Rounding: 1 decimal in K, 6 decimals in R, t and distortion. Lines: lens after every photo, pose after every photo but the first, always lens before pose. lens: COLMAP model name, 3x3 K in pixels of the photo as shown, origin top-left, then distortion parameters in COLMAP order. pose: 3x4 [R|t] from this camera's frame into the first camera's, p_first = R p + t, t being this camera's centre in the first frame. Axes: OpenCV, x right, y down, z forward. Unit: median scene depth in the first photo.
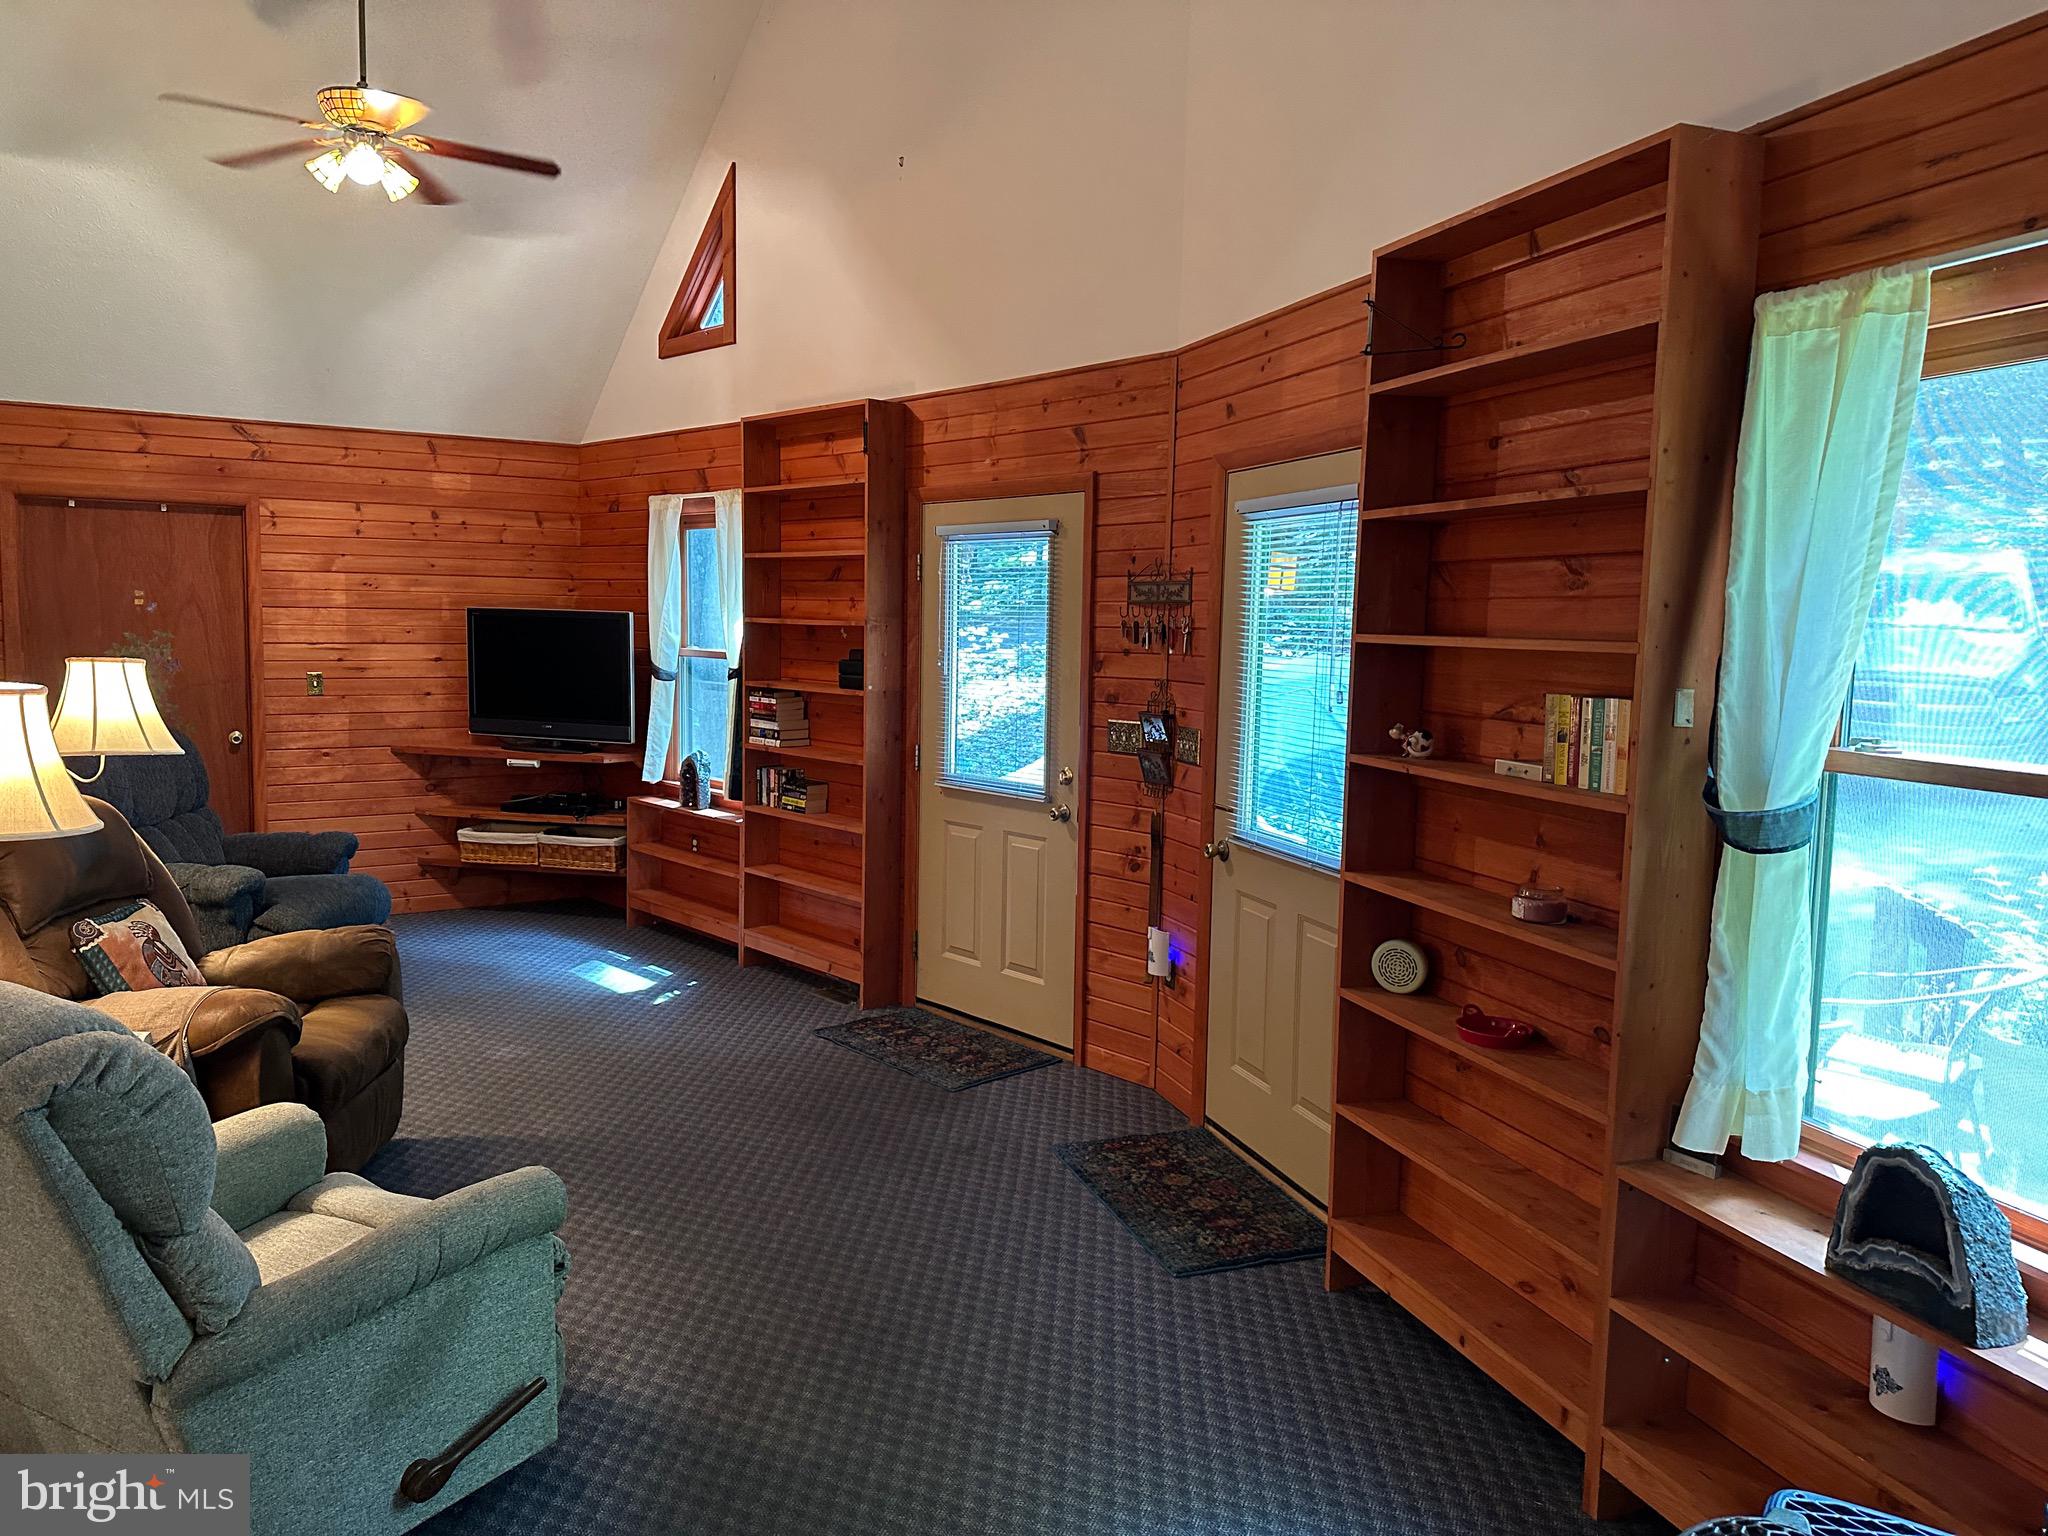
lens RADIAL K [[1436.1, 0, 1002.6], [0, 1436.1, 746.2], [0, 0, 1]] dist [0.116351, -0.123011]
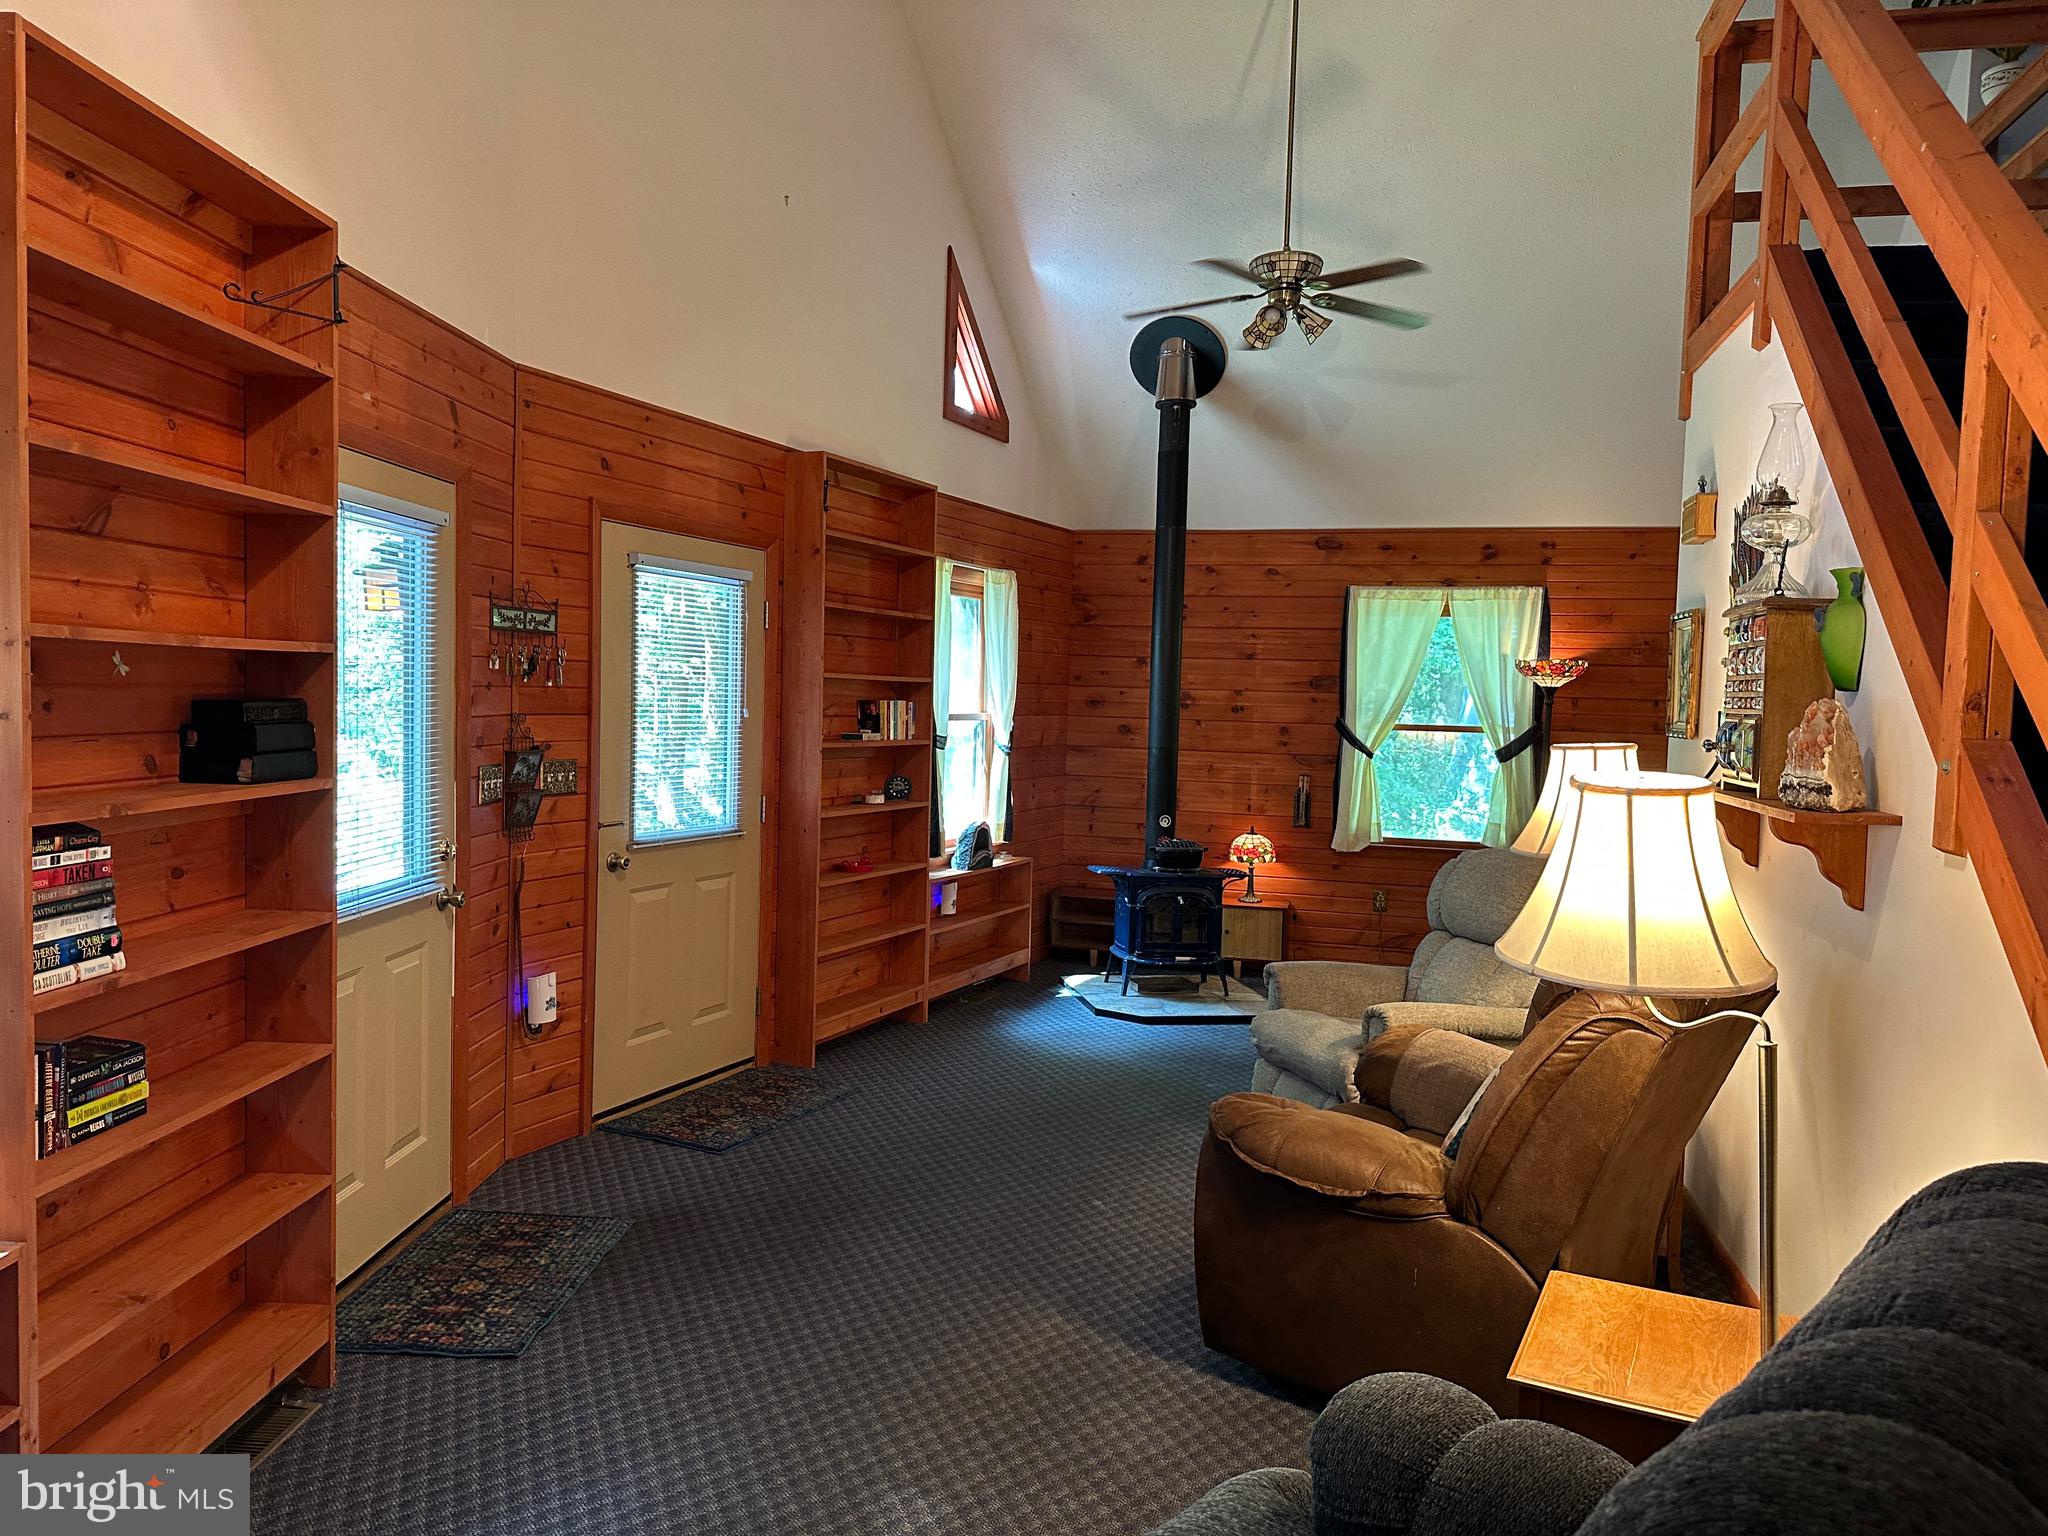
lens RADIAL K [[1414.8, 0, 1017.6], [0, 1414.8, 773.1], [0, 0, 1]] dist [0.122412, -0.174659]
pose [[-0.721482, -0.078325, 0.687989, -0.916055], [0.020022, 0.990807, 0.133796, -0.151953], [-0.692143, 0.110306, -0.713281, 1.737271]]
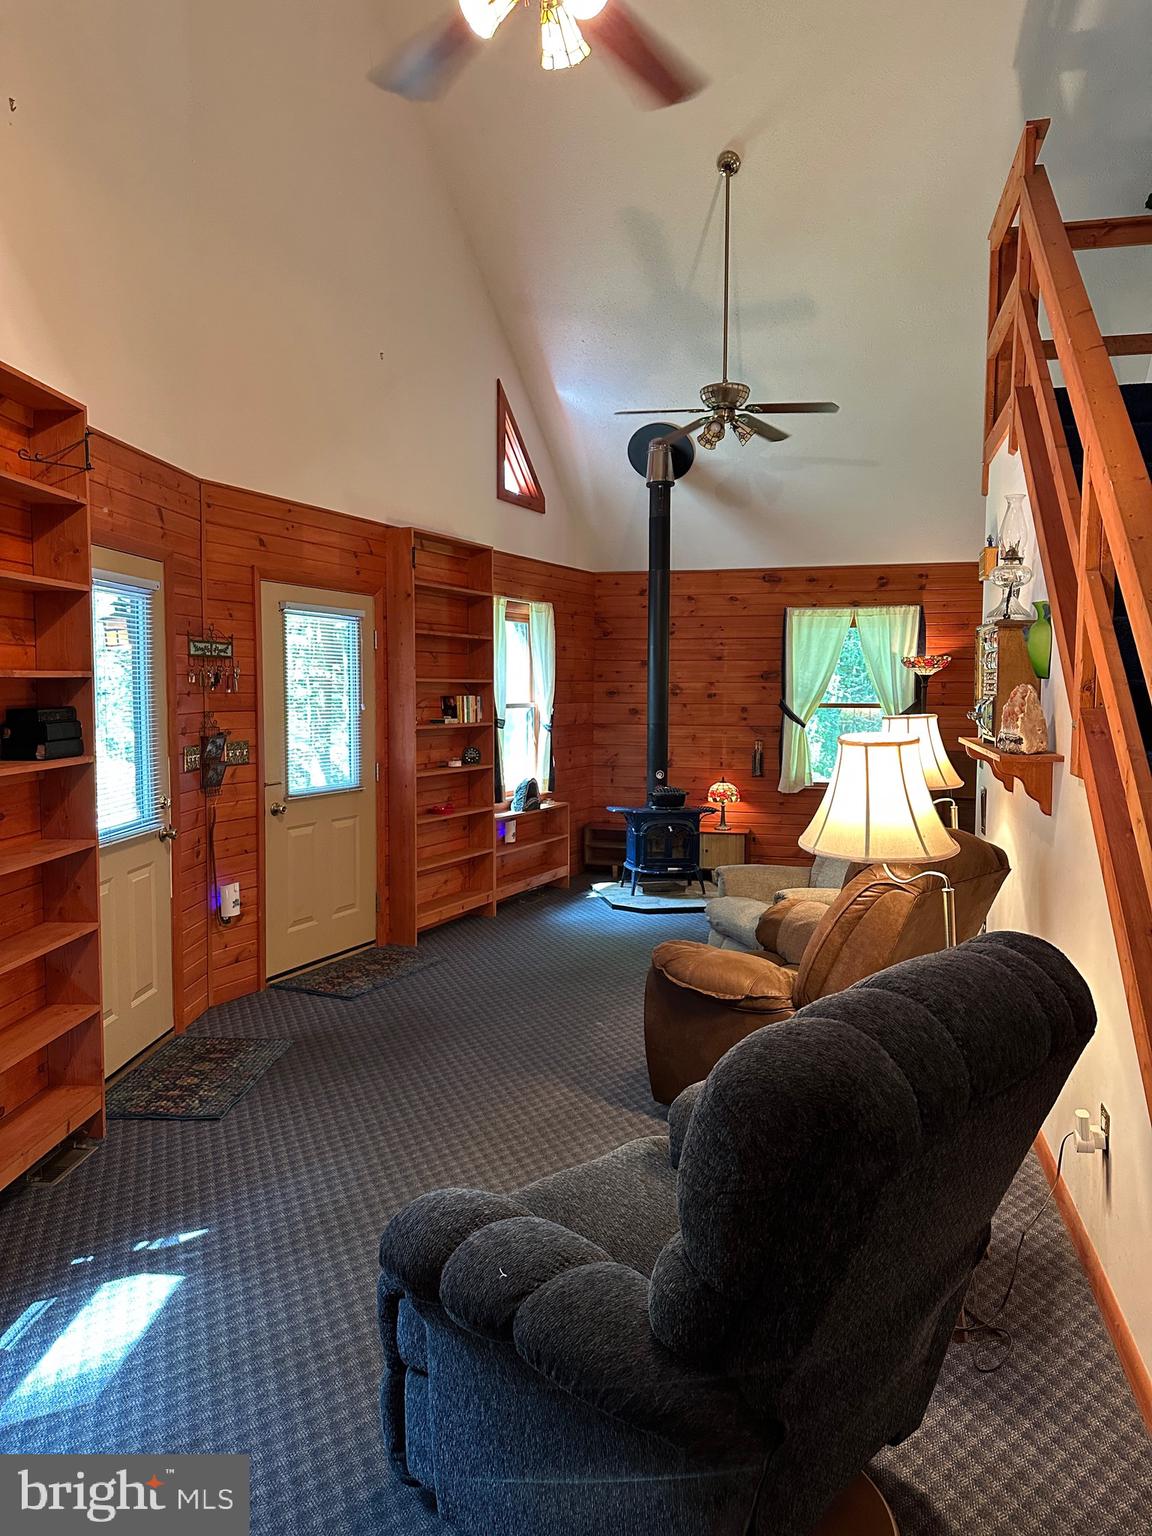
lens RADIAL K [[1061.1, 0, 583.2], [0, 1061.1, 758.1], [0, 0, 1]] dist [0.122412, -0.174659]
pose [[-0.722875, -0.069868, 0.687438, -1.052793], [0.043677, 0.988265, 0.146372, -0.167664], [-0.689597, 0.135834, -0.711340, 1.806637]]
